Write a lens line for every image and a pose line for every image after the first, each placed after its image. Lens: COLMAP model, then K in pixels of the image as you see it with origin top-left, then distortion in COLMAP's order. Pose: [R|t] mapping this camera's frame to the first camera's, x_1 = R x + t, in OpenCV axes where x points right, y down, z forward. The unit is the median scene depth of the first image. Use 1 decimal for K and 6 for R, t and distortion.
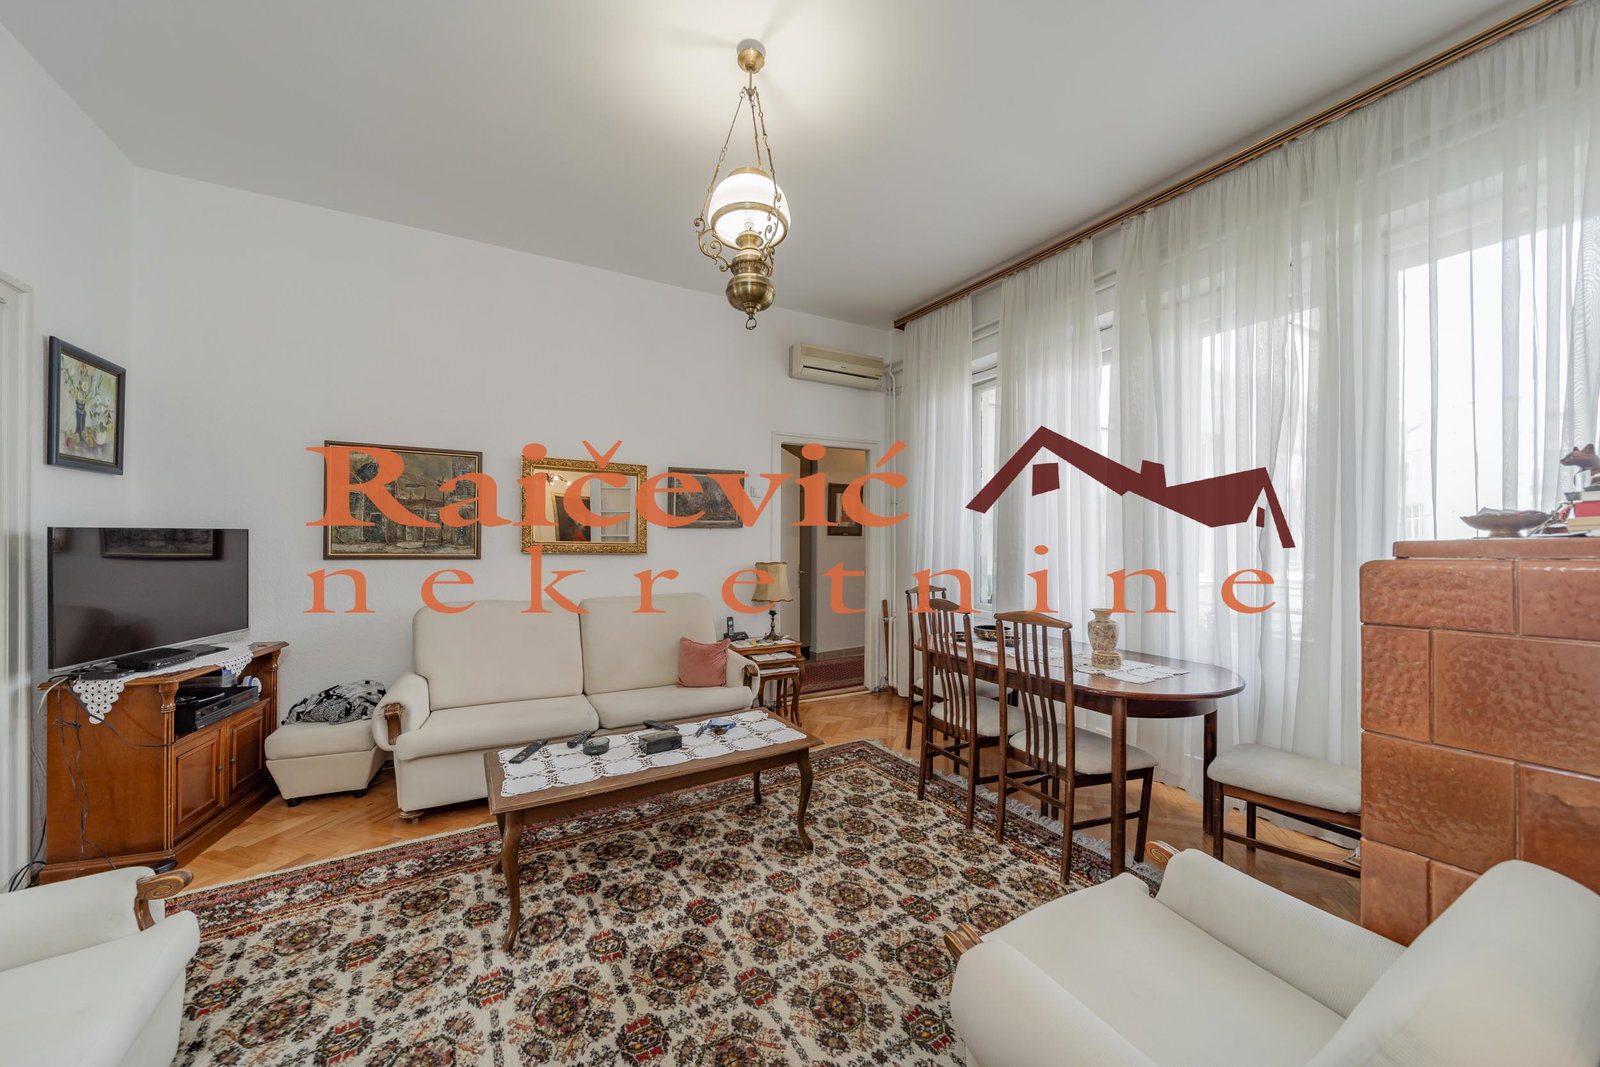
lens RADIAL K [[572.8, 0, 799.1], [0, 572.8, 543.1], [0, 0, 1]] dist [-0.002383, -0.000374]
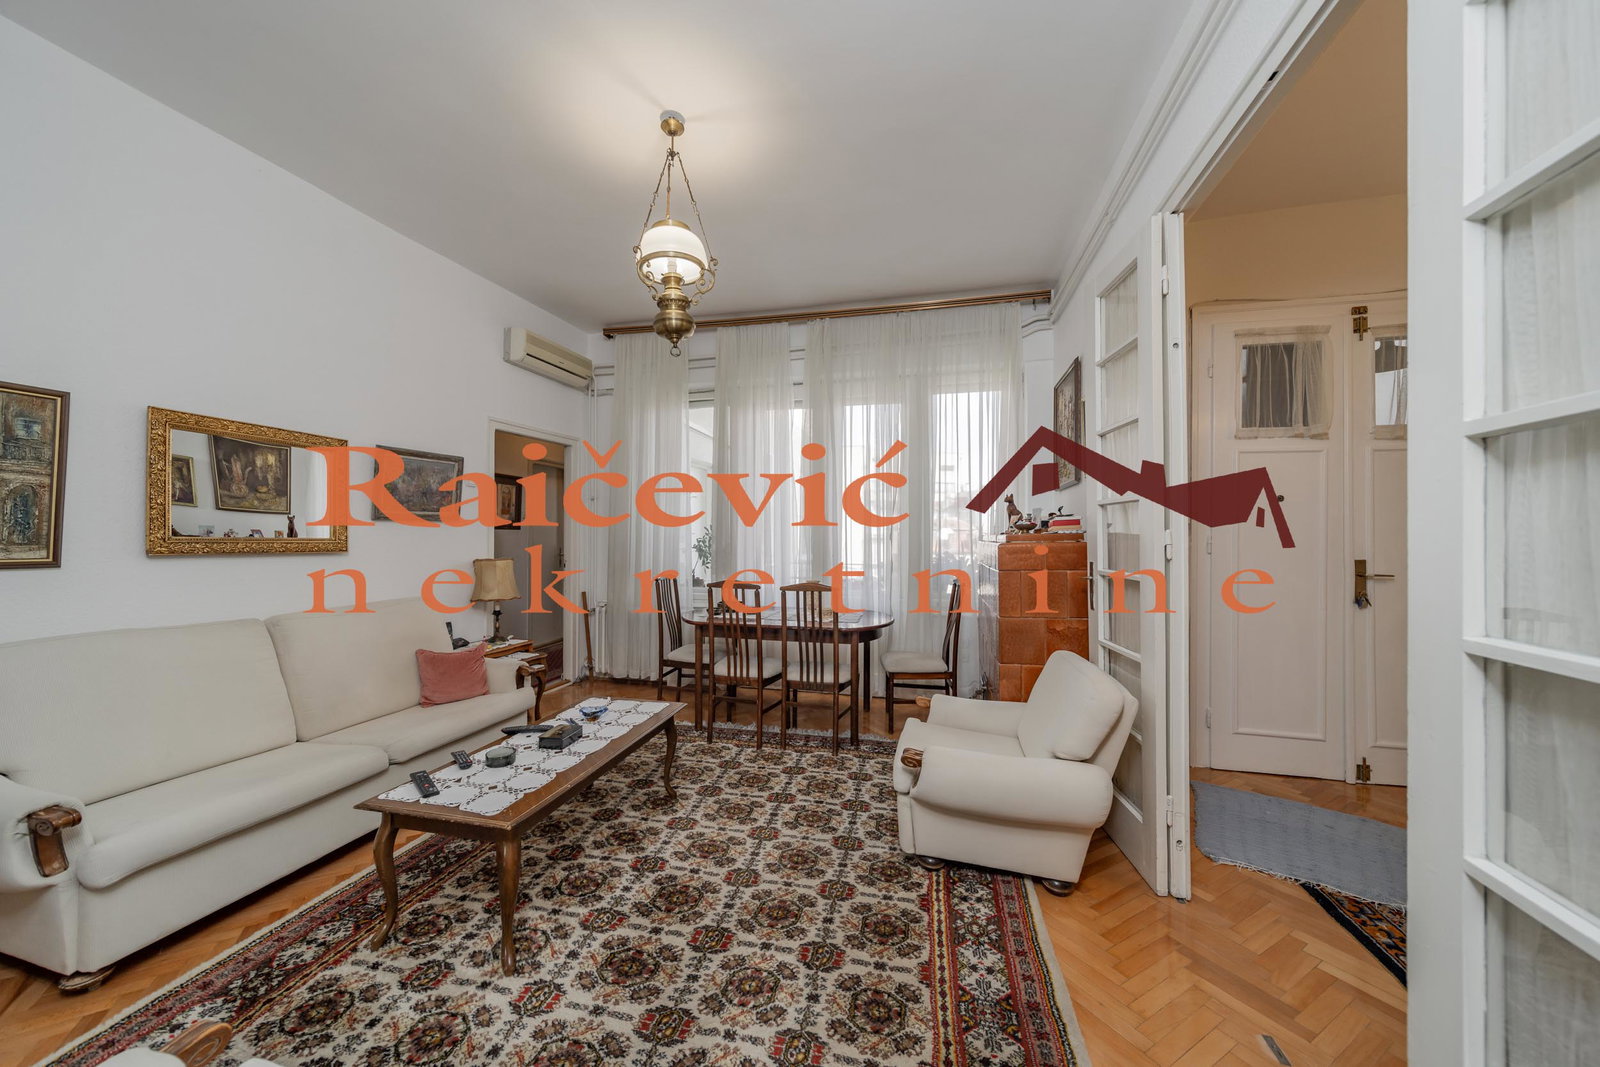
lens RADIAL K [[582.3, 0, 800.0], [0, 582.3, 533.5], [0, 0, 1]] dist [-0.001478, -0.000145]
pose [[0.678286, -0.003231, 0.734791, -0.718486], [0.006572, 0.999977, -0.001670, -0.003632], [-0.734769, 0.005962, 0.678292, 0.000585]]
